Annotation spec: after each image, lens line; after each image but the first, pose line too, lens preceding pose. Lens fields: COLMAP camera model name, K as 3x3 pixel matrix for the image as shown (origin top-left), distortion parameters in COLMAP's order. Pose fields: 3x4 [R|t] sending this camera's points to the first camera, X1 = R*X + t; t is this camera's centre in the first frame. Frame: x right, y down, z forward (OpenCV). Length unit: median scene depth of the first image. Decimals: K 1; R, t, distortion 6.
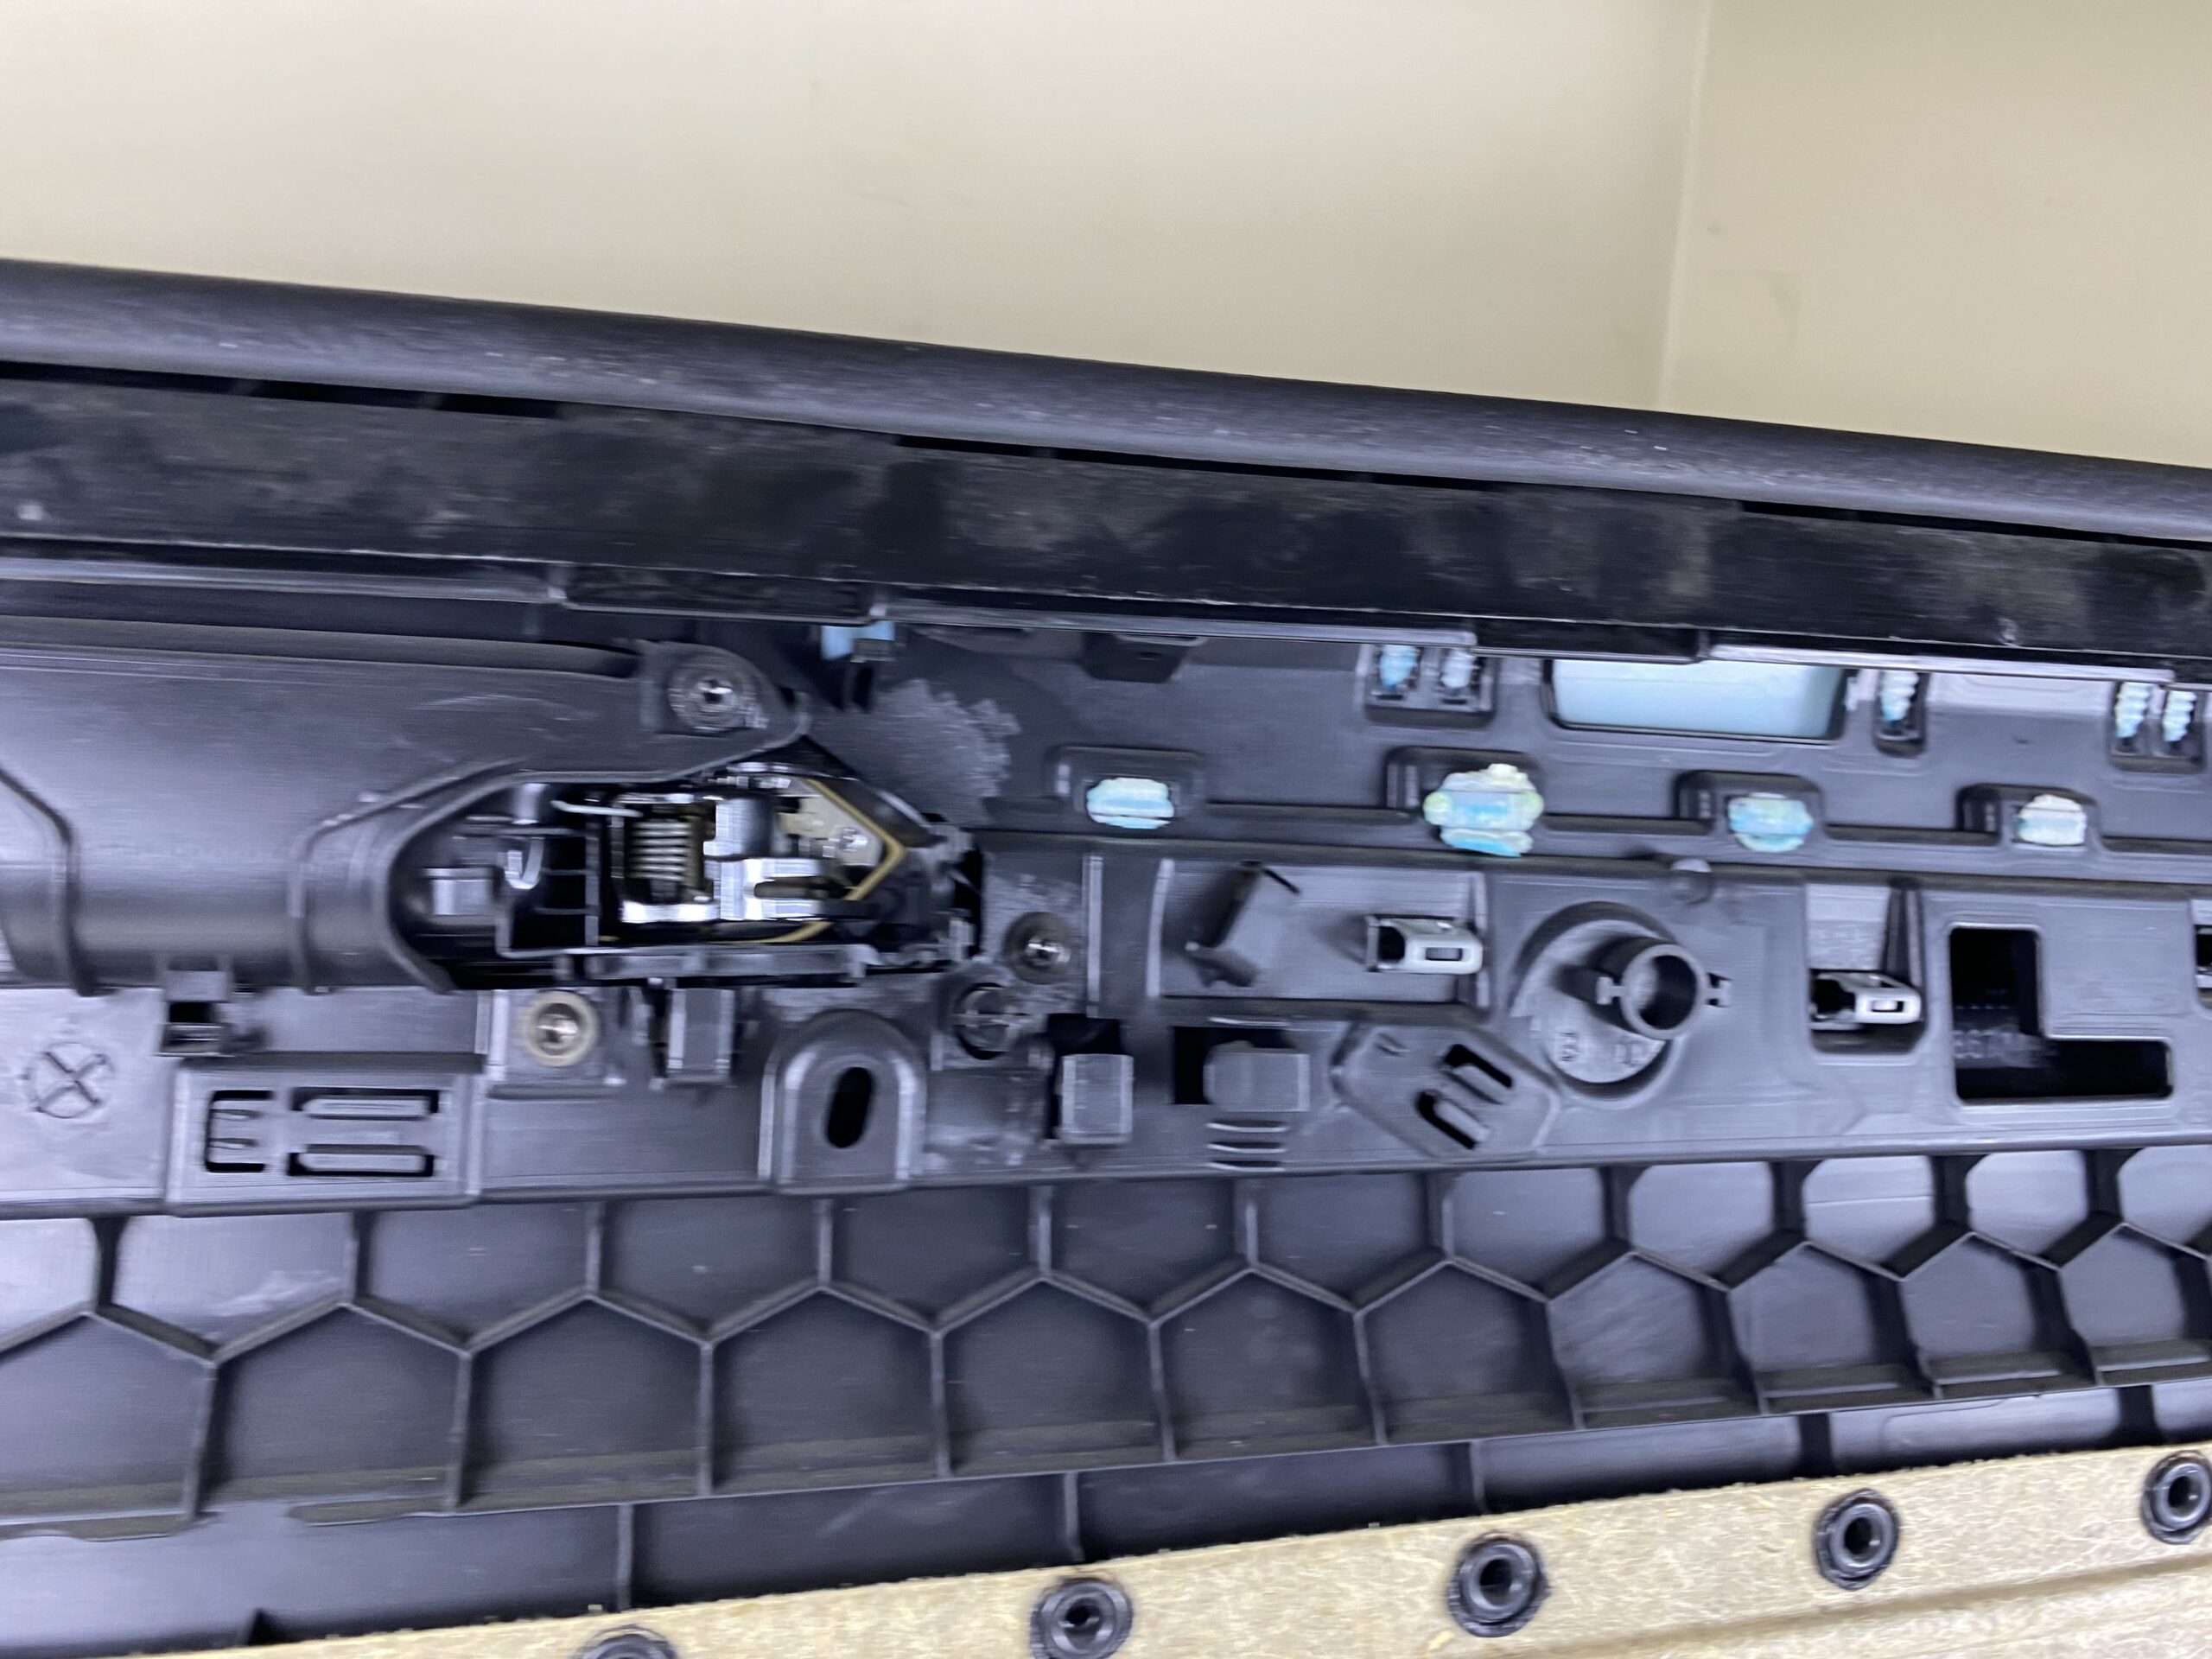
lens RADIAL K [[1654.2, 0, 1117.6], [0, 1654.2, 779.6], [0, 0, 1]] dist [-0.017661, 0.006672]
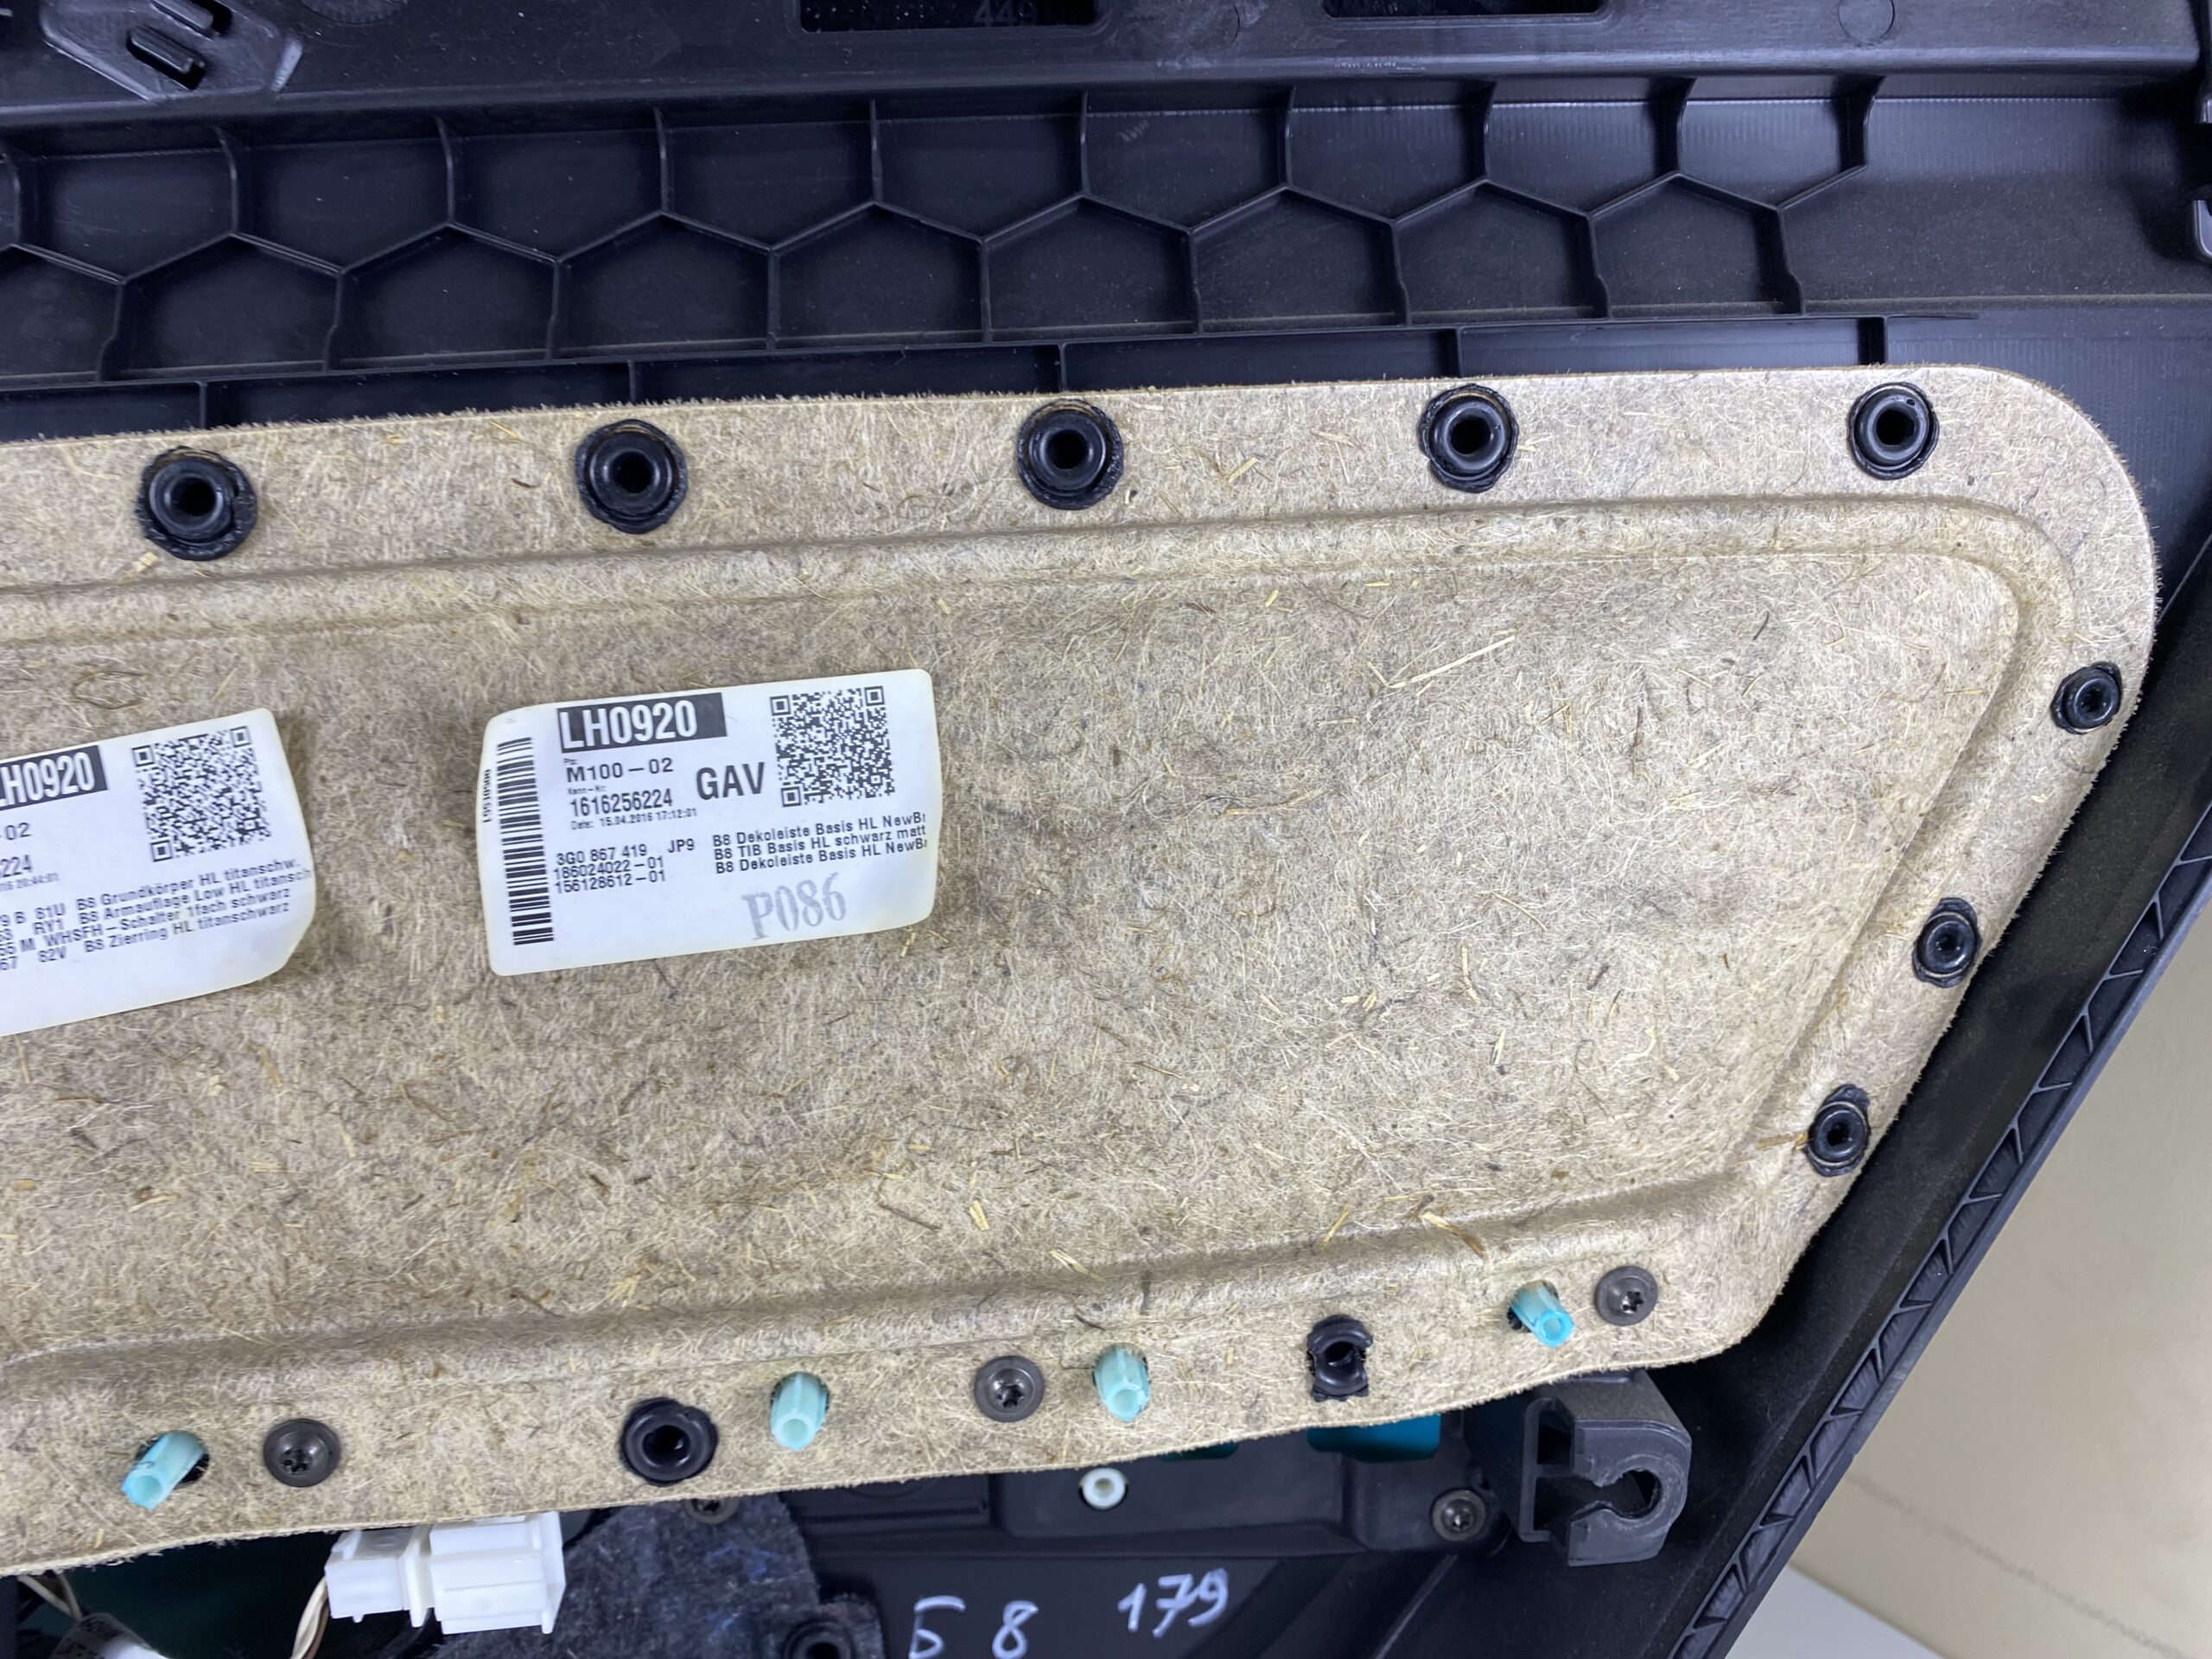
lens RADIAL K [[1661.9, 0, 1144.0], [0, 1661.9, 850.3], [0, 0, 1]] dist [0.001782, -0.029882]
pose [[0.986667, -0.048662, -0.155305, 0.933920], [0.073266, 0.984899, 0.156866, 0.581833], [0.145326, -0.166153, 0.975333, 0.089774]]
